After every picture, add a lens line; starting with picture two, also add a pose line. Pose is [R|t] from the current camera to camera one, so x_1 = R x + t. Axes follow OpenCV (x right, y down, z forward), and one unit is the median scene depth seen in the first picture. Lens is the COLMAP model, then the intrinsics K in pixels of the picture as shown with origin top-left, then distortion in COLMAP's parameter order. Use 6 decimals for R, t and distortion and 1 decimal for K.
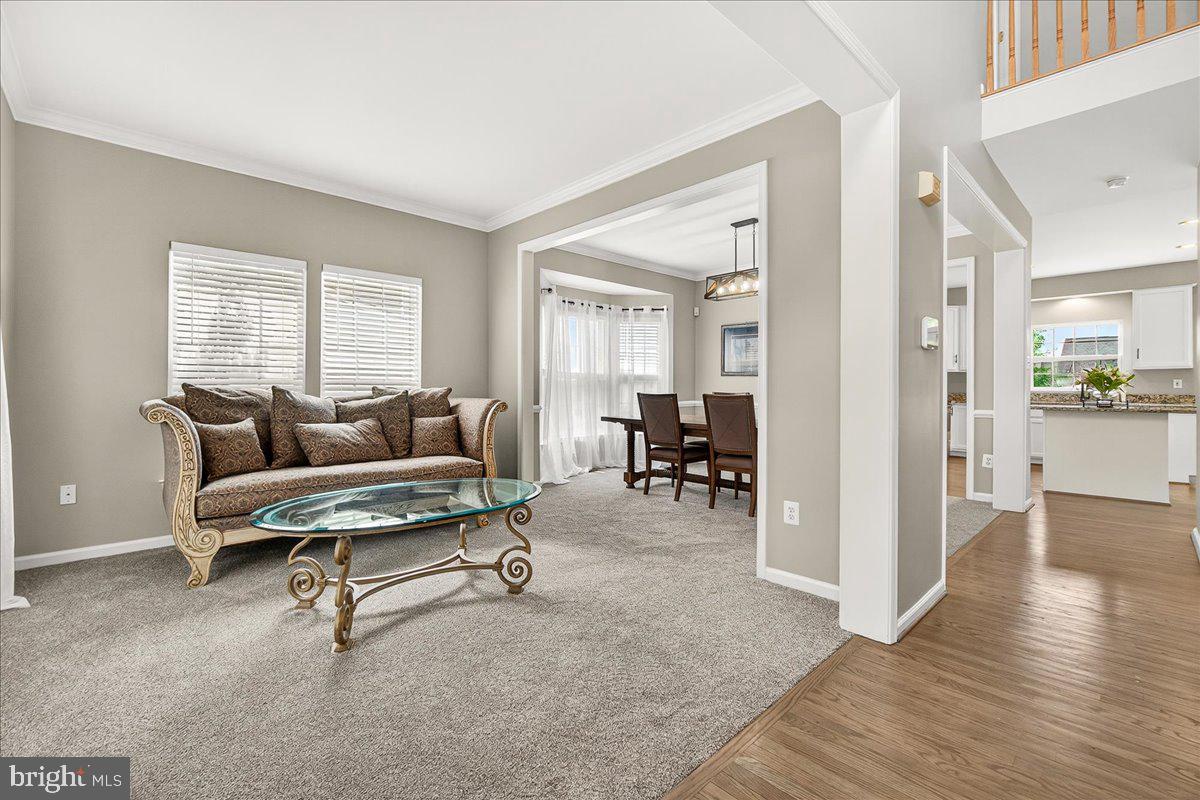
lens RADIAL K [[512.1, 0, 586.3], [0, 512.1, 385.0], [0, 0, 1]] dist [0.000127, 0.000618]
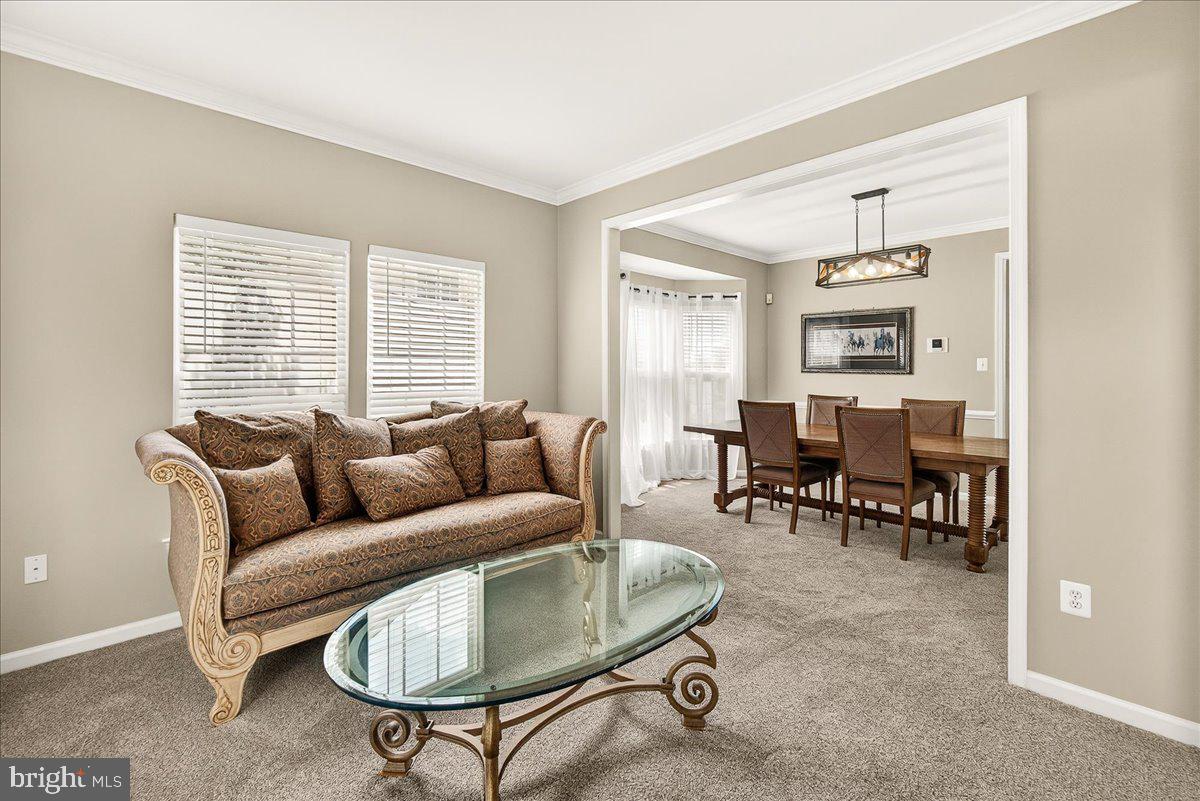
lens RADIAL K [[512.1, 0, 580.8], [0, 512.1, 366.5], [0, 0, 1]] dist [0.000127, 0.000618]
pose [[0.999938, -0.004890, 0.009963, -0.210776], [0.004879, 0.999987, 0.001122, -0.053672], [-0.009968, -0.001074, 0.999950, 0.227995]]
